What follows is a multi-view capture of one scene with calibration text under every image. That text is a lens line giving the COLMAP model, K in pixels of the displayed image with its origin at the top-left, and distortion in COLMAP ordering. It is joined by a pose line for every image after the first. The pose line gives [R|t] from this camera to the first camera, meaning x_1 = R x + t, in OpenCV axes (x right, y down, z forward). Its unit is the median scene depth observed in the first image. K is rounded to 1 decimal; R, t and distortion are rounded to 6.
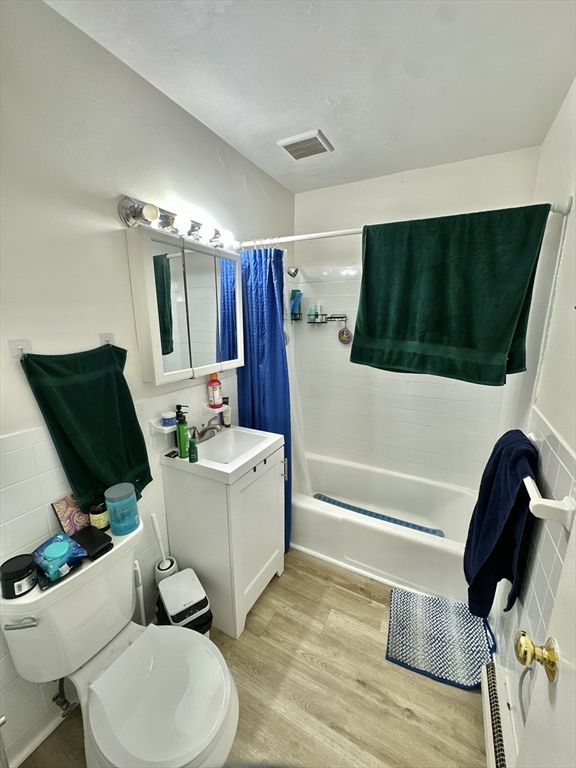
lens RADIAL K [[307.1, 0, 288.0], [0, 307.1, 384.0], [0, 0, 1]] dist [-0.003325, -0.000051]
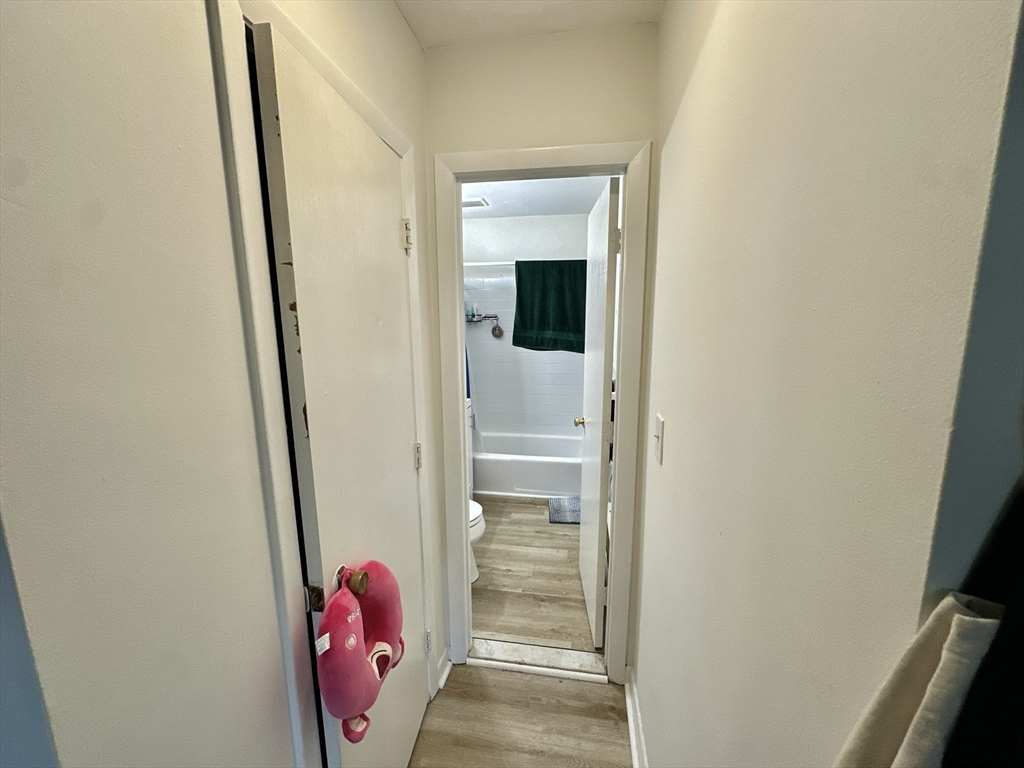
lens RADIAL K [[409.5, 0, 512.0], [0, 409.5, 384.0], [0, 0, 1]] dist [-0.003325, -0.000051]
pose [[0.950040, -0.059880, 0.306332, -0.457535], [0.075570, 0.996354, -0.039606, 0.210049], [-0.302843, 0.060777, 0.951101, -0.980160]]
